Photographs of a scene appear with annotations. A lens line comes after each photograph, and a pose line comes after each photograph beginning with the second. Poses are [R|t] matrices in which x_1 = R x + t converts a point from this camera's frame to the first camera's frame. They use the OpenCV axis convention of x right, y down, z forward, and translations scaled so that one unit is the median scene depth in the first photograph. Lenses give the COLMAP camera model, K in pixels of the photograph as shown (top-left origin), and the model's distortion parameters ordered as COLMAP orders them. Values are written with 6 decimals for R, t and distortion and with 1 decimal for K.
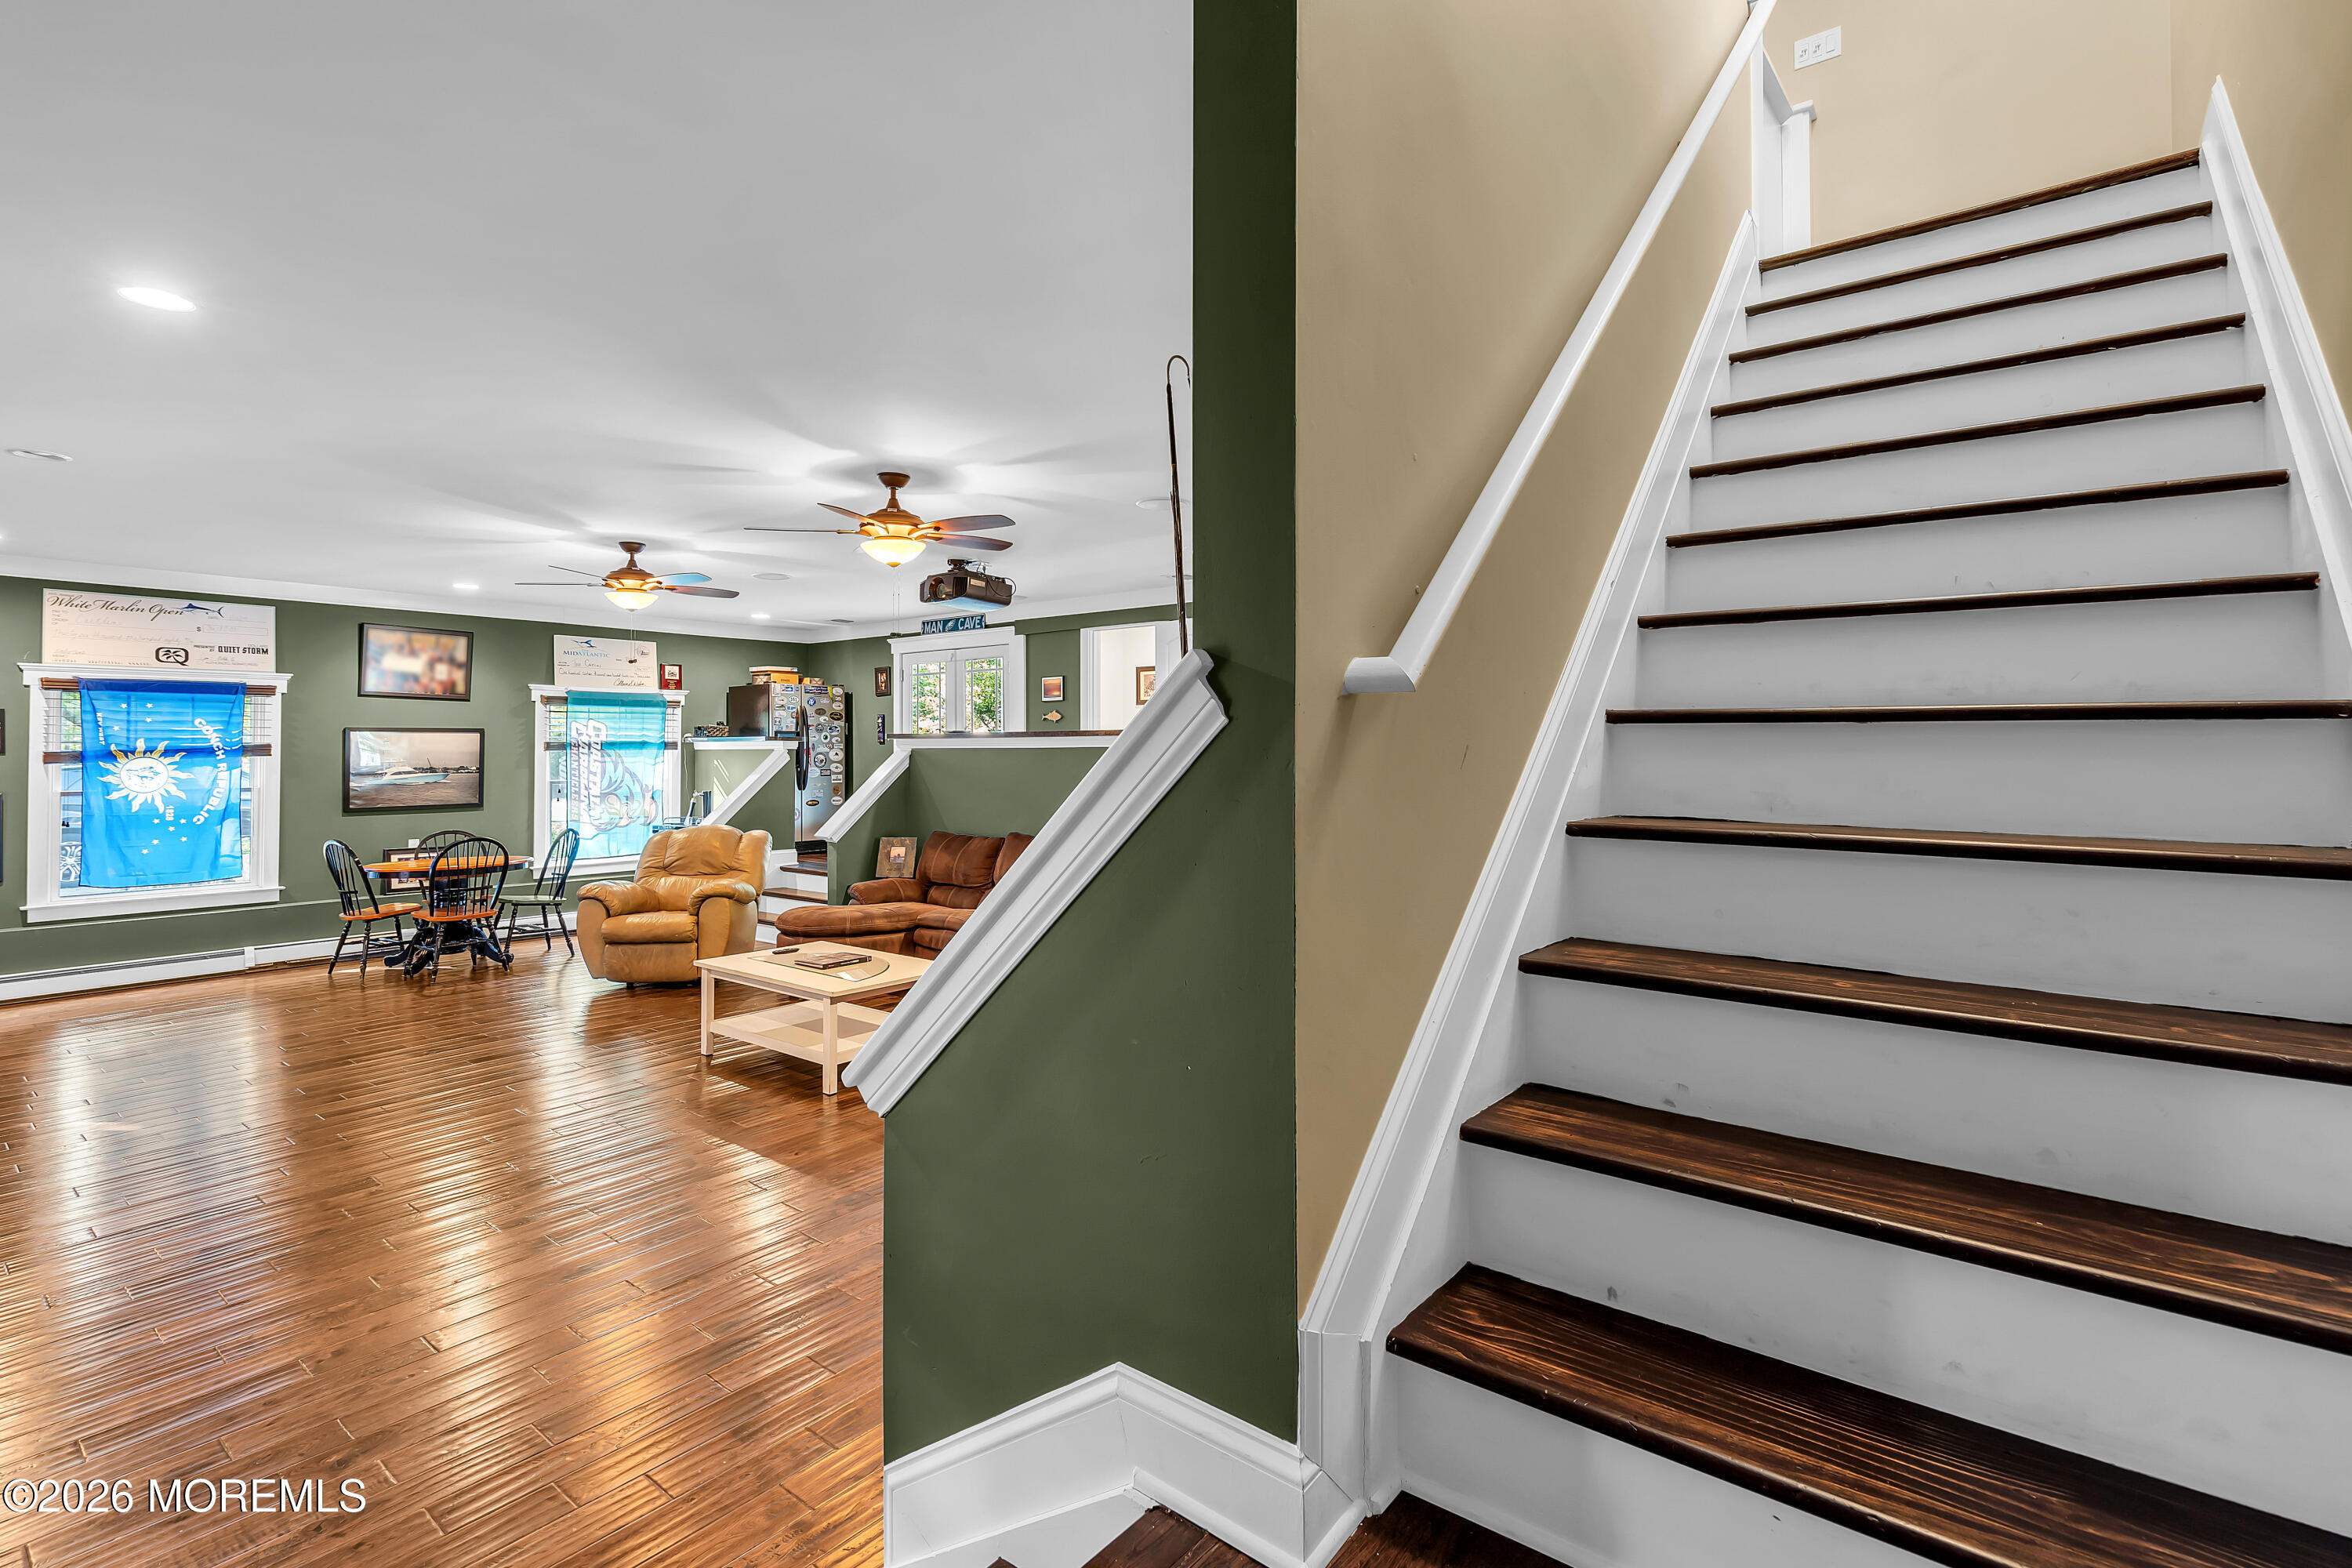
lens RADIAL K [[1071.4, 0, 1166.1], [0, 1071.4, 768.5], [0, 0, 1]] dist [-0.001896, 0.001972]
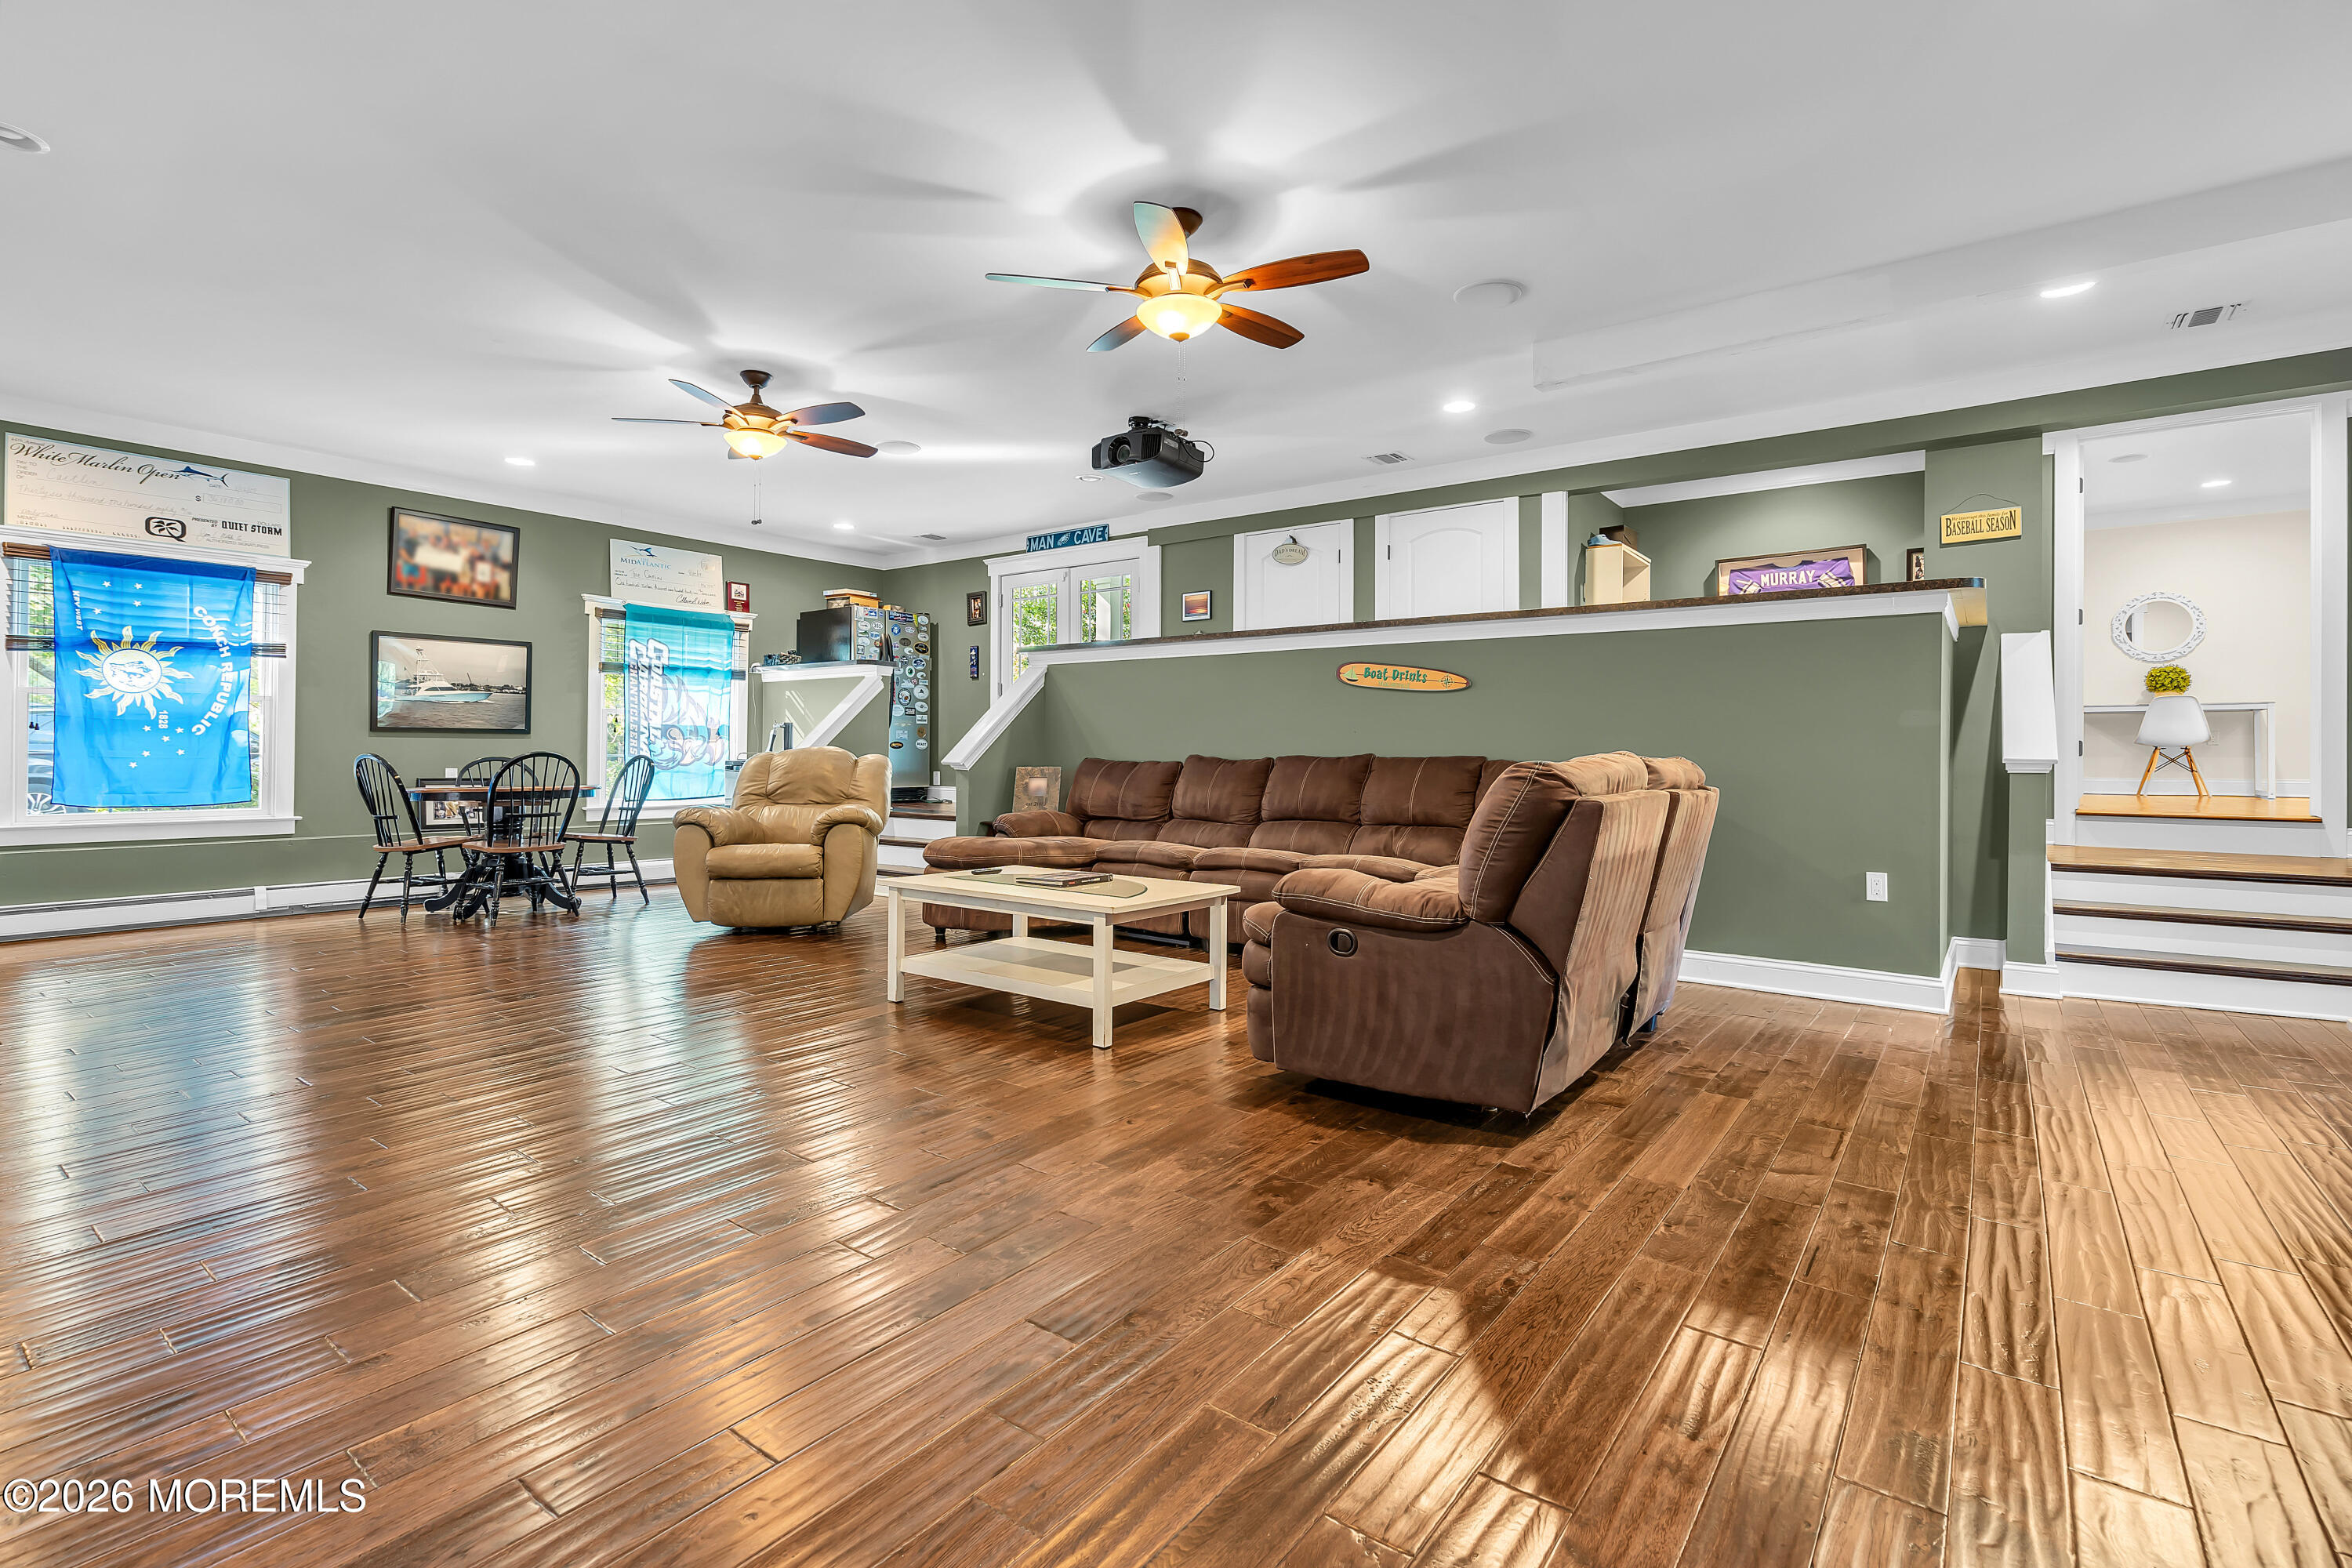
lens RADIAL K [[1071.4, 0, 1163.4], [0, 1071.4, 781.1], [0, 0, 1]] dist [-0.001896, 0.001972]
pose [[0.999791, 0.011594, 0.016867, -0.170811], [-0.011774, 0.999874, 0.010601, 0.067651], [-0.016742, -0.010797, 0.999802, 0.160580]]
